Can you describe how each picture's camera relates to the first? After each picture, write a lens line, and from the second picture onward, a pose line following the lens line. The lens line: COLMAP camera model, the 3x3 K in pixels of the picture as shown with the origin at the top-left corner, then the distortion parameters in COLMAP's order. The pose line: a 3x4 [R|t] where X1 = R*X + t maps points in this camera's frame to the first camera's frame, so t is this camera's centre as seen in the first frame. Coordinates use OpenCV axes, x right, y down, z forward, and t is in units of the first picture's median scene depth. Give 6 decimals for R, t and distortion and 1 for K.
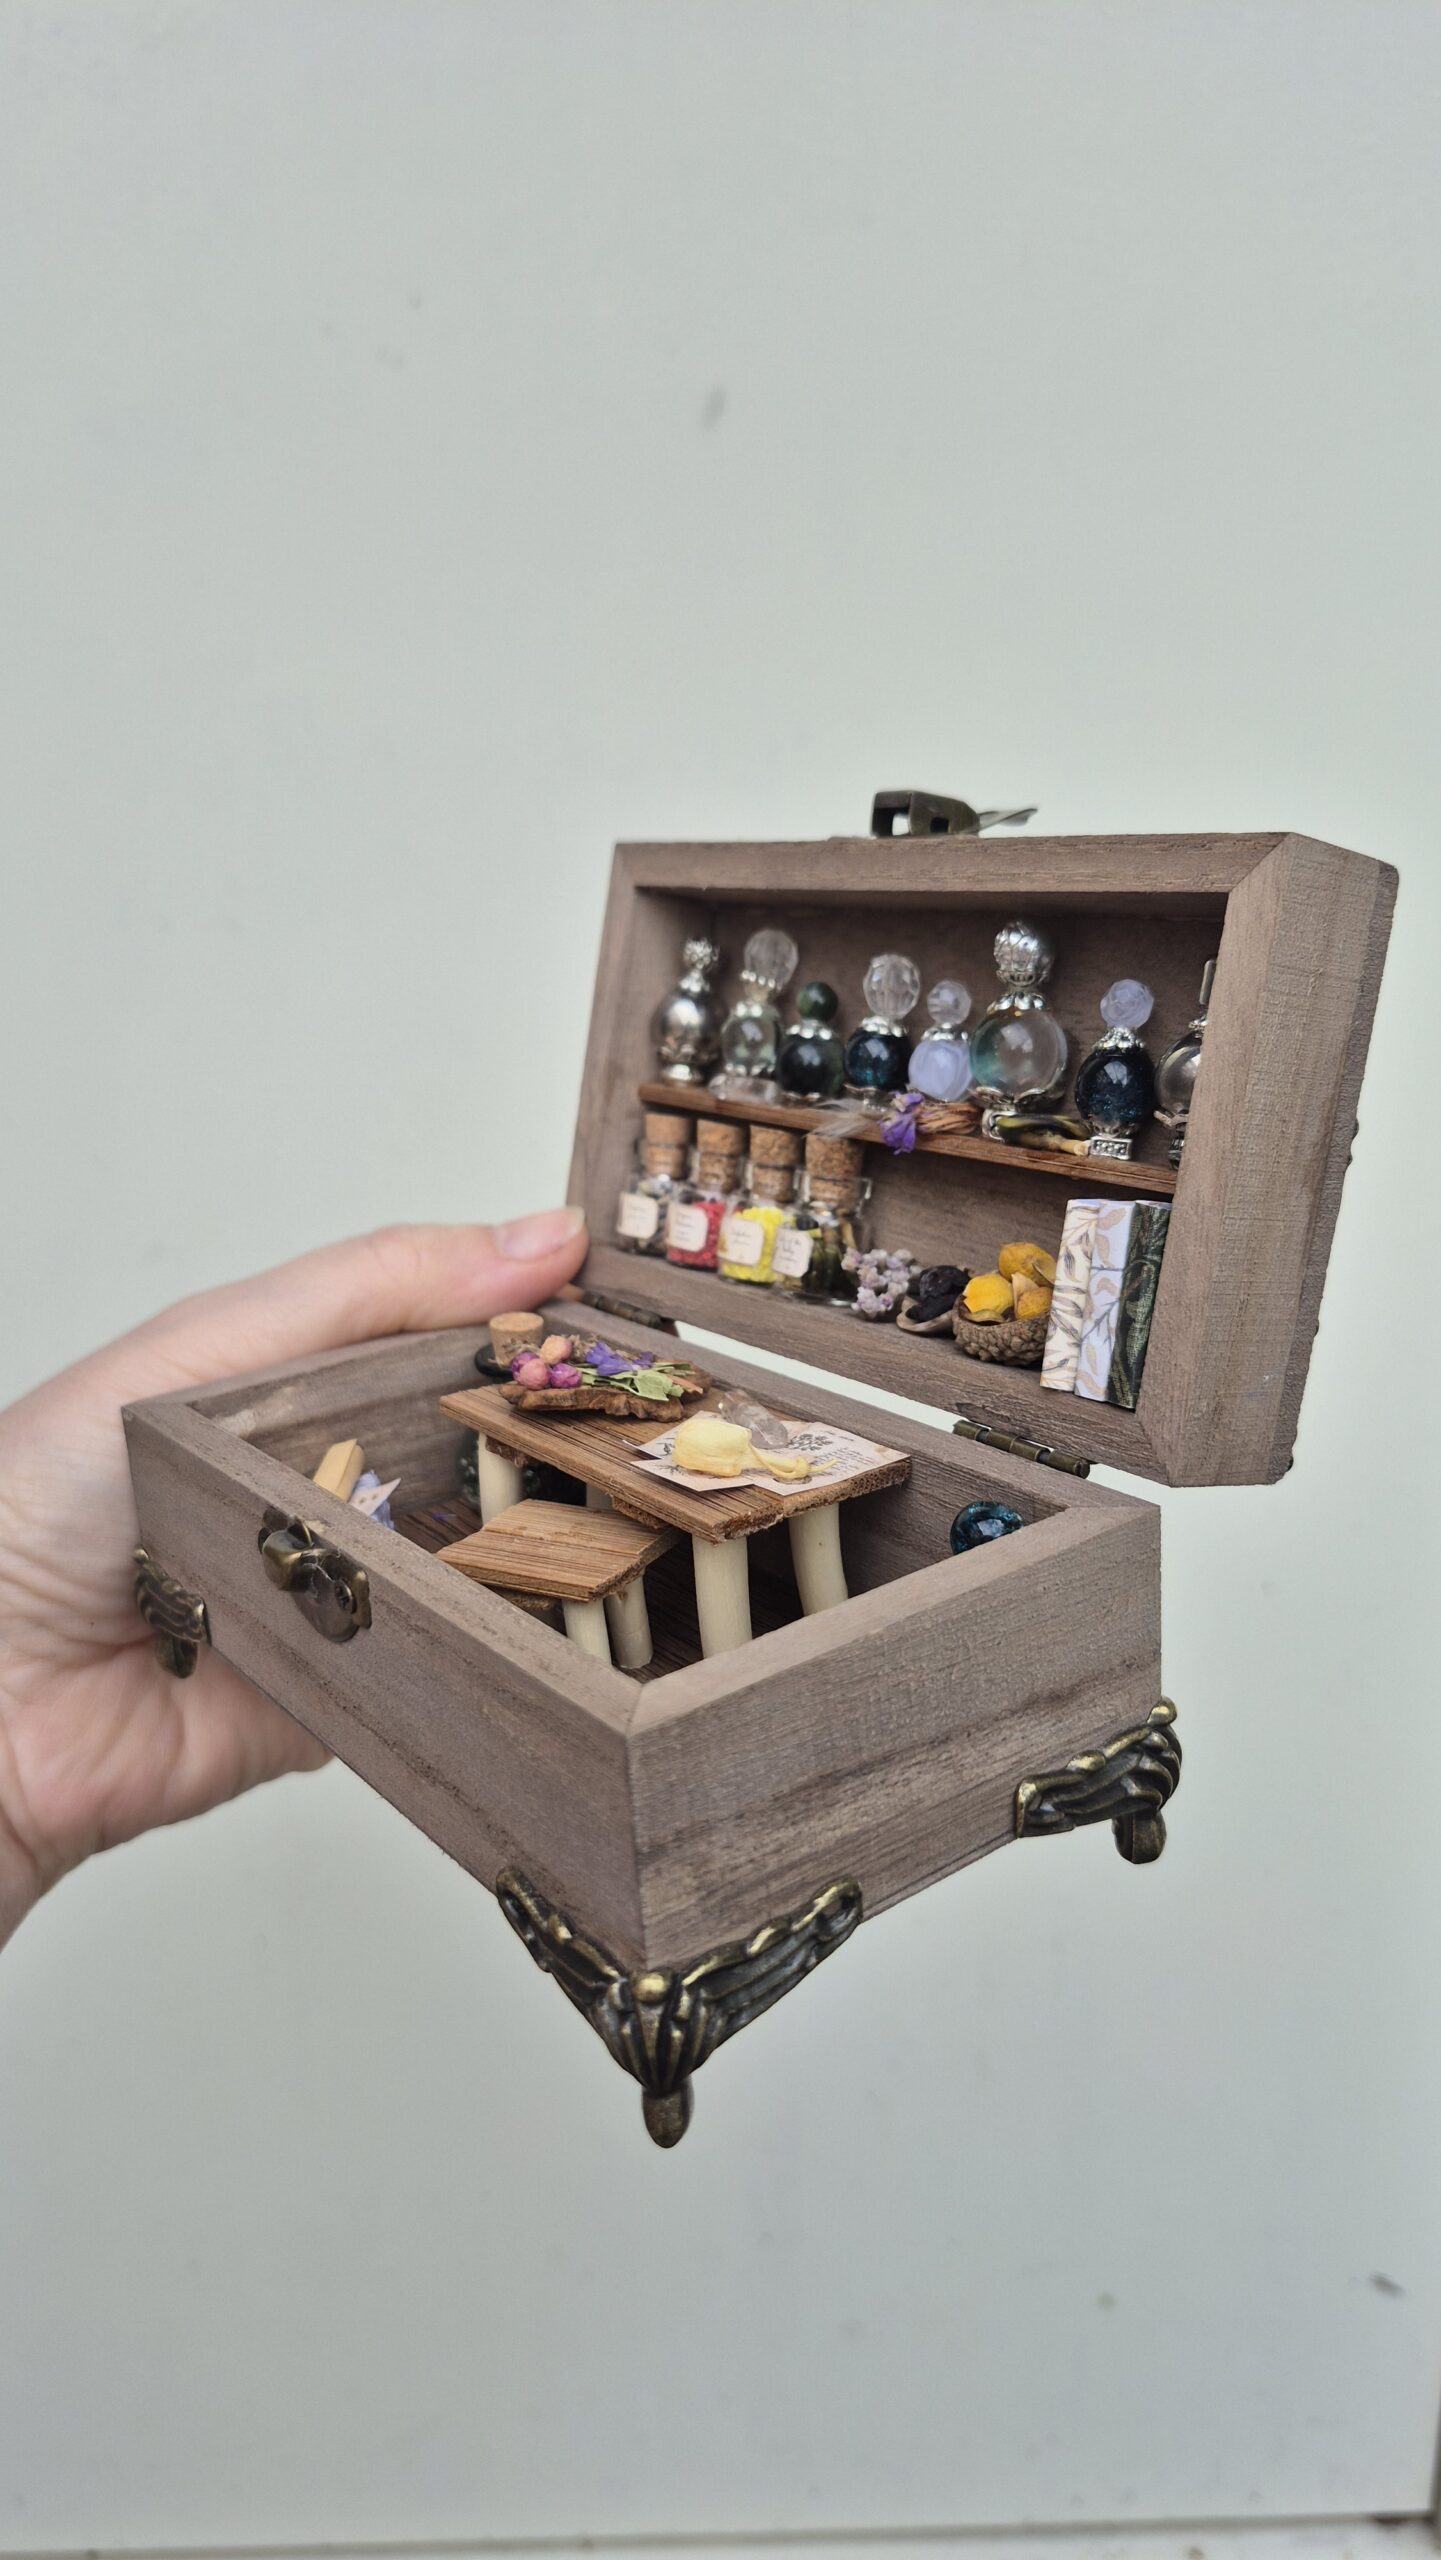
lens RADIAL K [[1811.6, 0, 730.9], [0, 1811.6, 1241.3], [0, 0, 1]] dist [0.059073, -0.105727]
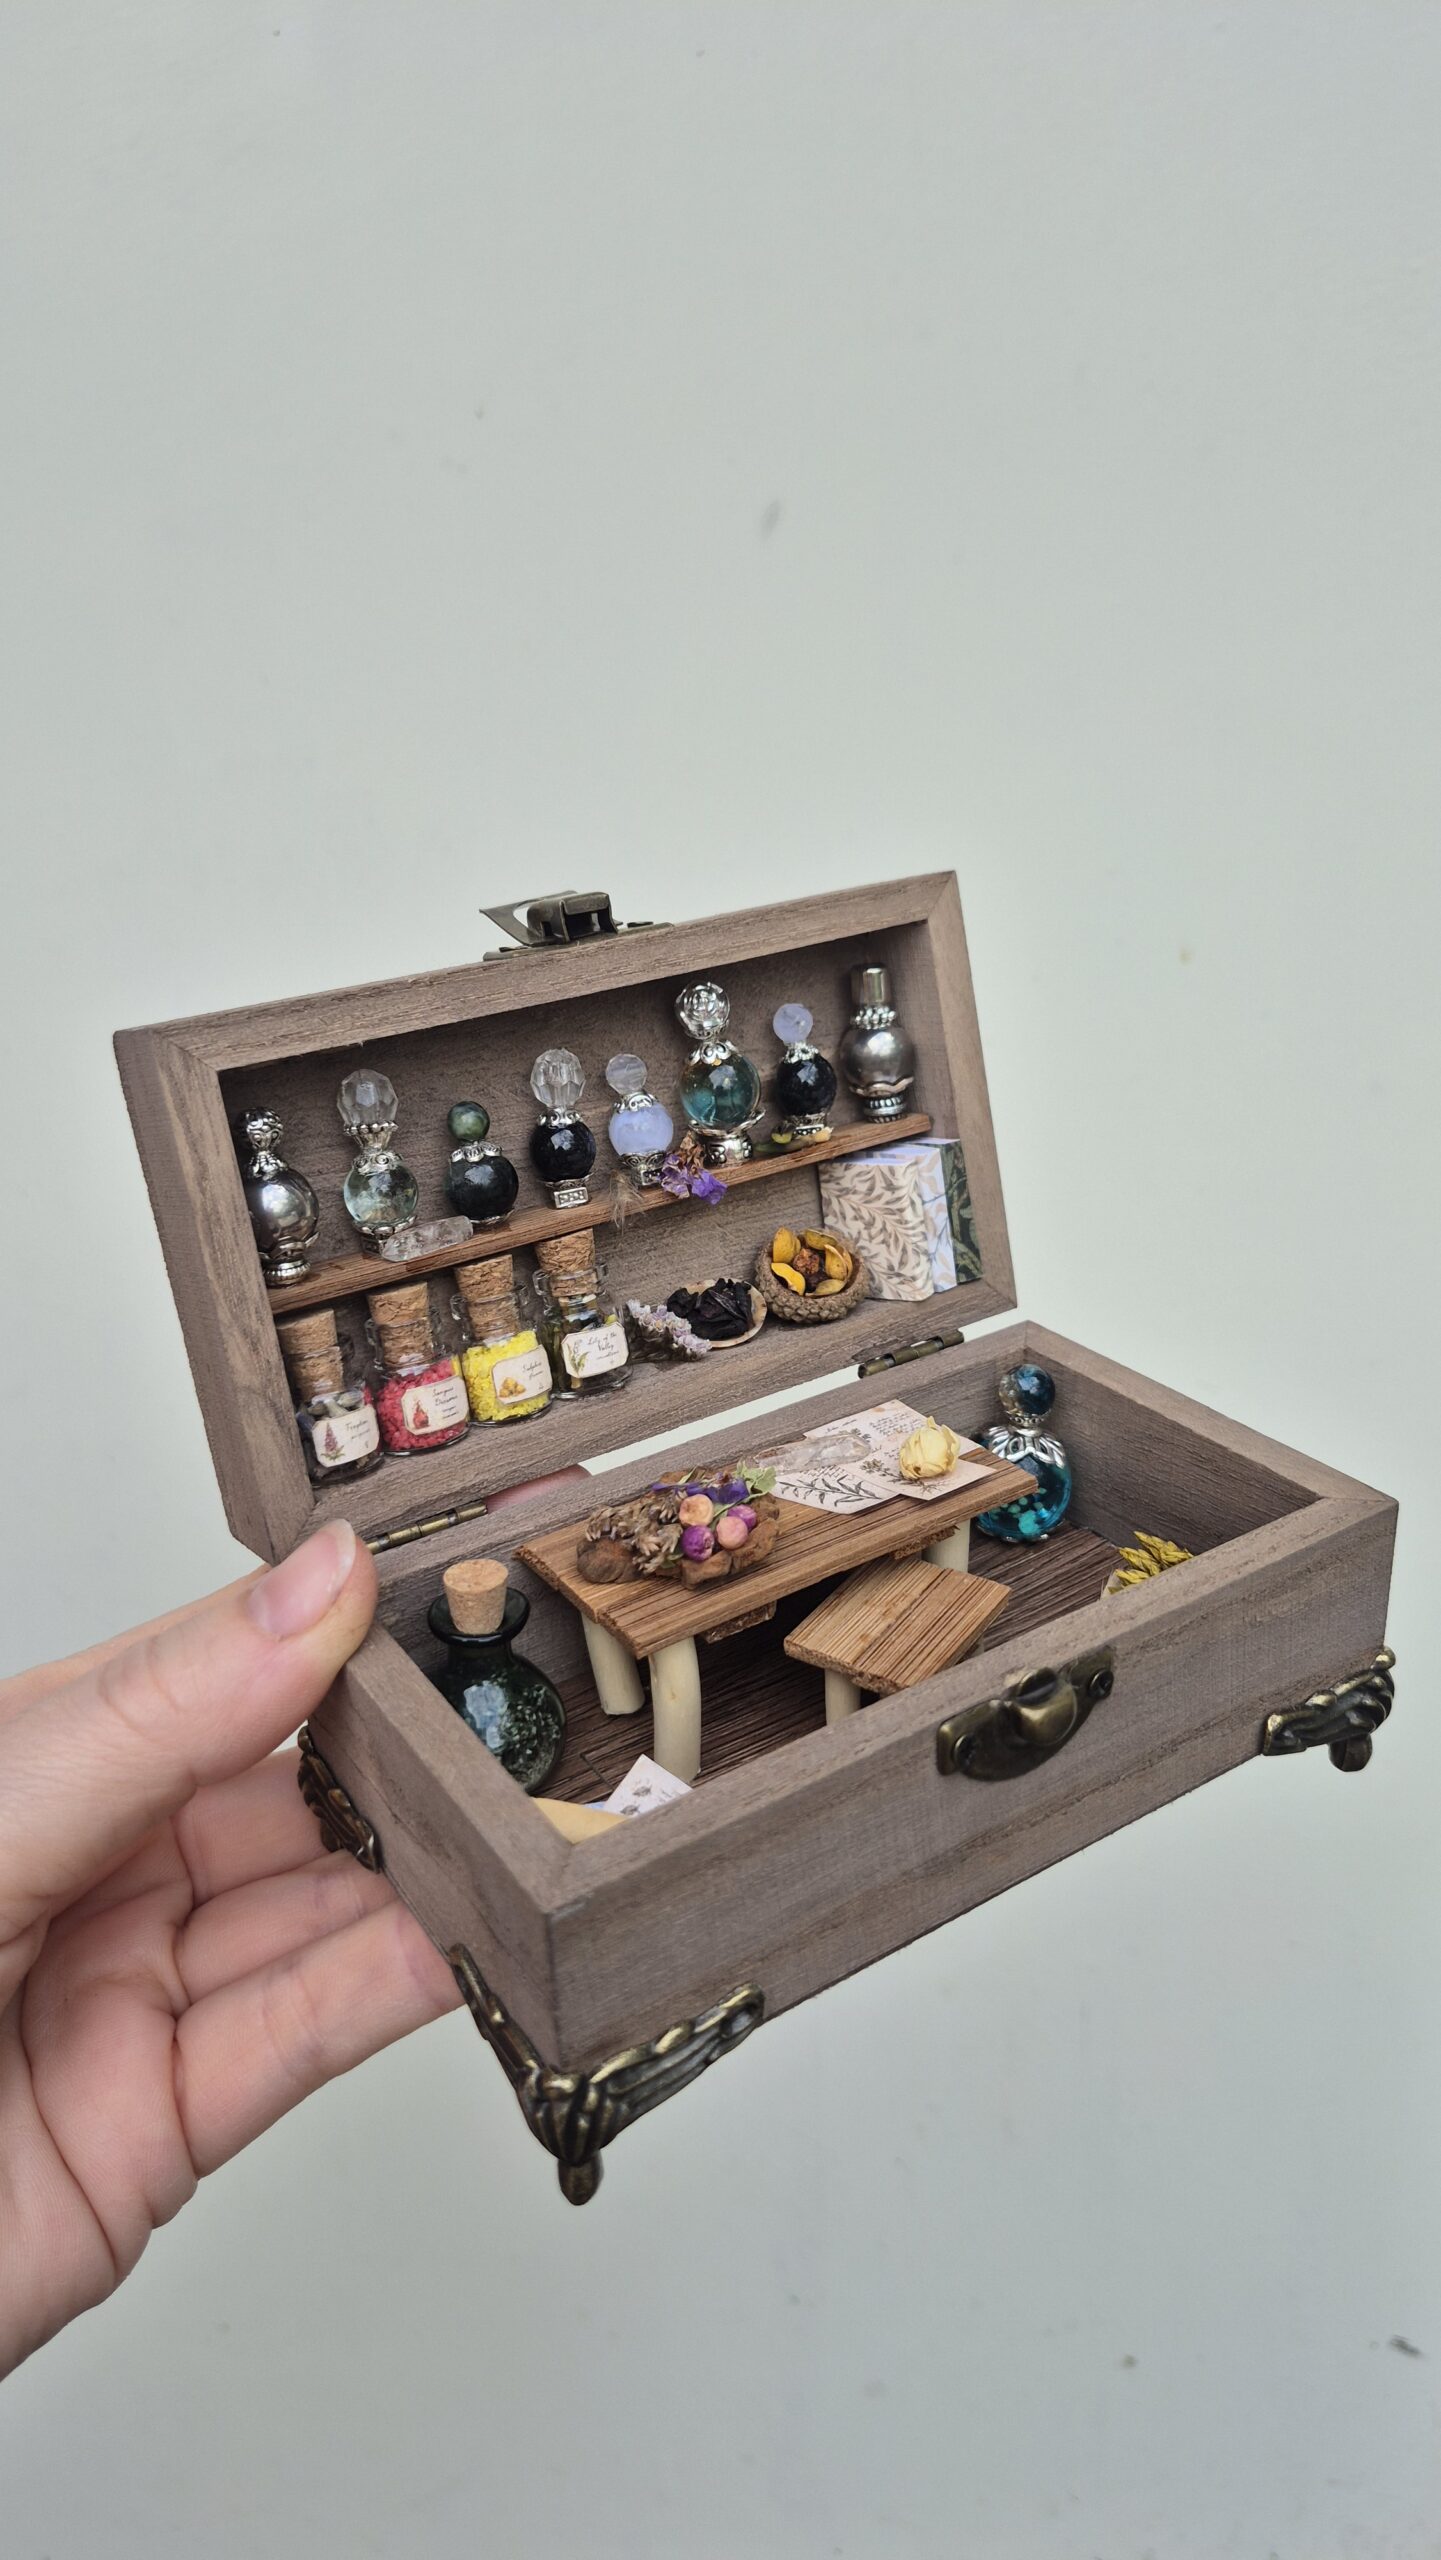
lens RADIAL K [[1811.6, 0, 671.4], [0, 1811.6, 1254.3], [0, 0, 1]] dist [0.059073, -0.105727]
pose [[0.096252, -0.351458, 0.931243, -1.014850], [0.290415, 0.904794, 0.311459, -0.395490], [-0.952048, 0.240468, 0.189157, 0.852274]]
